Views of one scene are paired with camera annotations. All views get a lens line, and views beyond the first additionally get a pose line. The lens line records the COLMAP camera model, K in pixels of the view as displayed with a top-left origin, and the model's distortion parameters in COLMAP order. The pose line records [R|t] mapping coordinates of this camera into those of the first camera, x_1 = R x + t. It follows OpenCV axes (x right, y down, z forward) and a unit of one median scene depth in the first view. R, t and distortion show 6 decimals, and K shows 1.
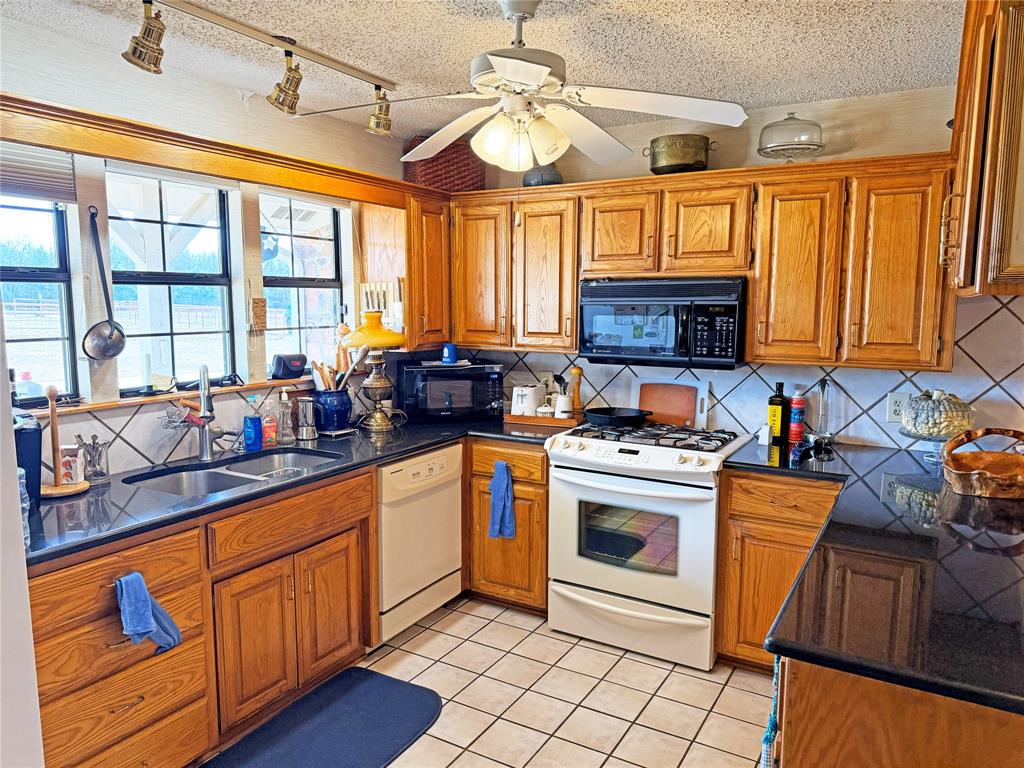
lens RADIAL K [[715.5, 0, 512.0], [0, 715.5, 384.0], [0, 0, 1]] dist [0.117797, -0.210616]
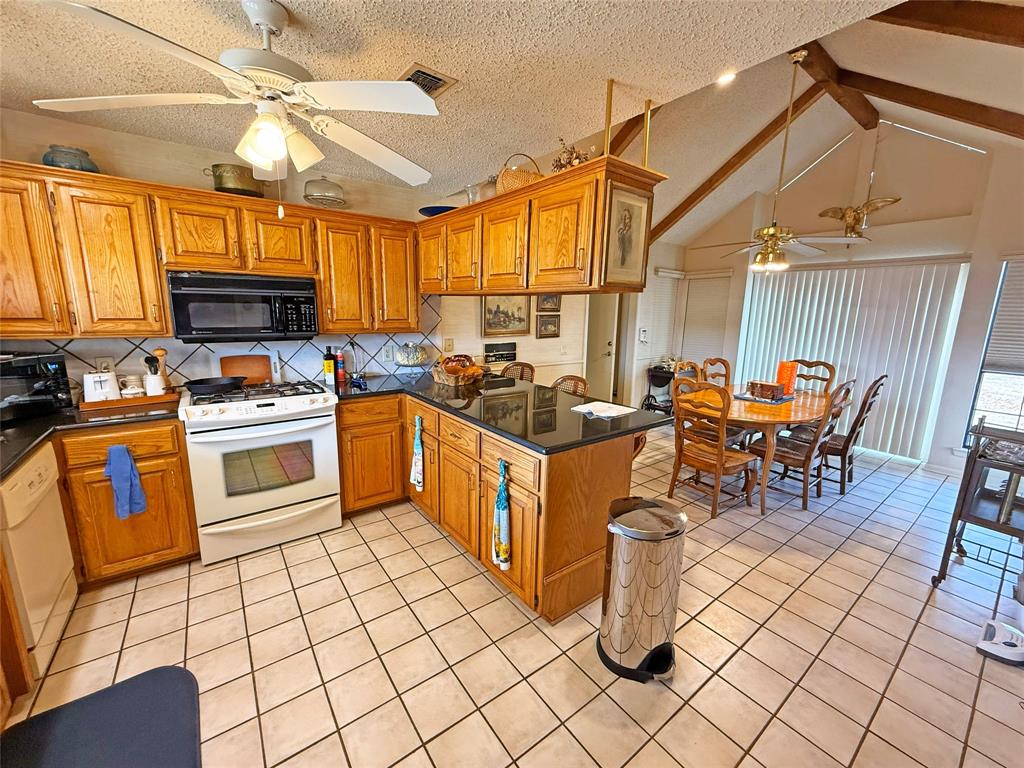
lens RADIAL K [[403.3, 0, 512.0], [0, 403.3, 384.0], [0, 0, 1]] dist [-0.001074, -0.000498]
pose [[0.394157, -0.166309, 0.903870, -0.317700], [0.092069, 0.985688, 0.141214, -0.008561], [-0.914420, 0.027558, 0.403828, 0.262836]]
